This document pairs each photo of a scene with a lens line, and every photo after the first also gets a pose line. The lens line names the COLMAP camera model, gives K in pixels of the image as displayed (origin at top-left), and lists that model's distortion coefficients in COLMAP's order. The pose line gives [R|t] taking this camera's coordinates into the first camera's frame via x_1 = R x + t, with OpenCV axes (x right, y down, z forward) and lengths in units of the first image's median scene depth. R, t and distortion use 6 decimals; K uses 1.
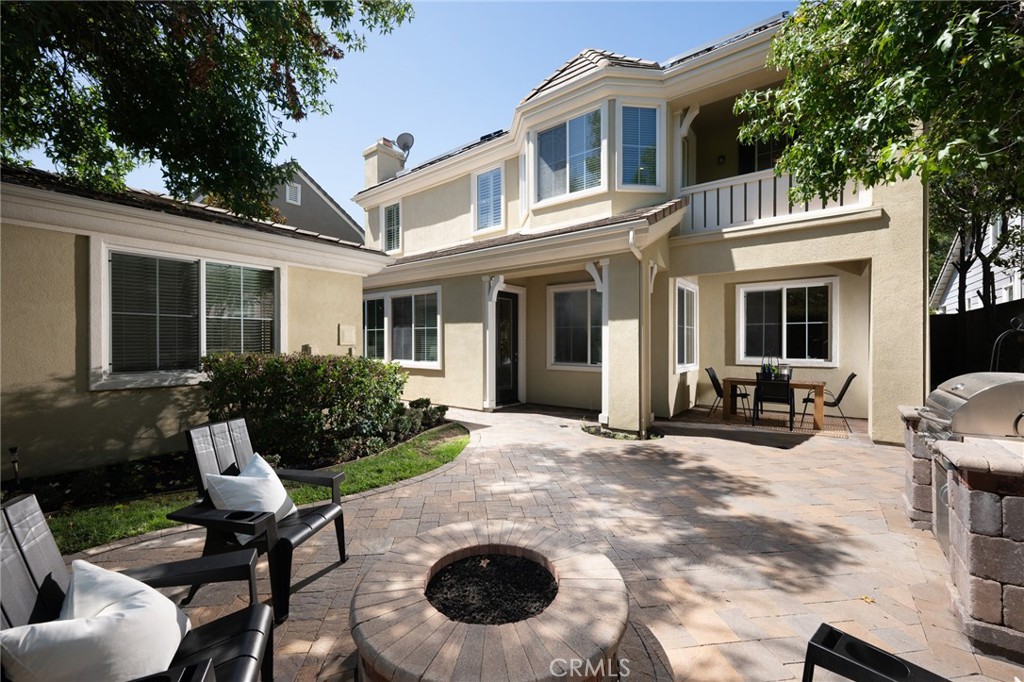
lens RADIAL K [[400.4, 0, 510.4], [0, 400.4, 340.6], [0, 0, 1]] dist [-0.000092, -0.000015]
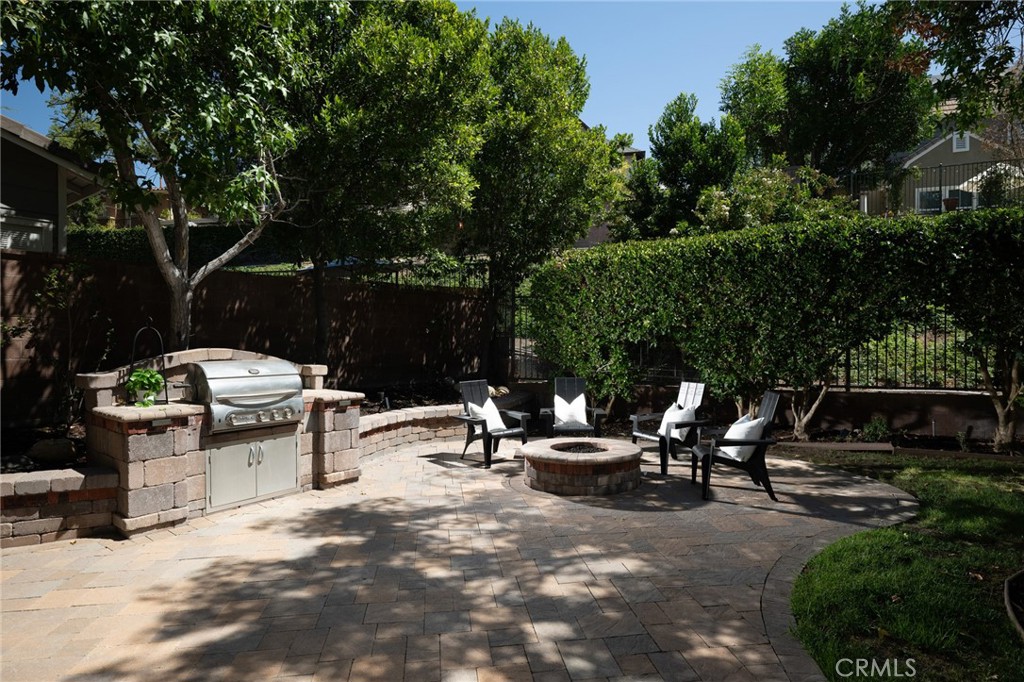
lens RADIAL K [[548.7, 0, 512.1], [0, 548.7, 342.5], [0, 0, 1]] dist [0.000709, -0.000505]
pose [[-0.999911, 0.006317, -0.011733, 0.161301], [0.006304, 0.999979, 0.001167, 0.015169], [0.011740, 0.001093, -0.999930, 1.920816]]
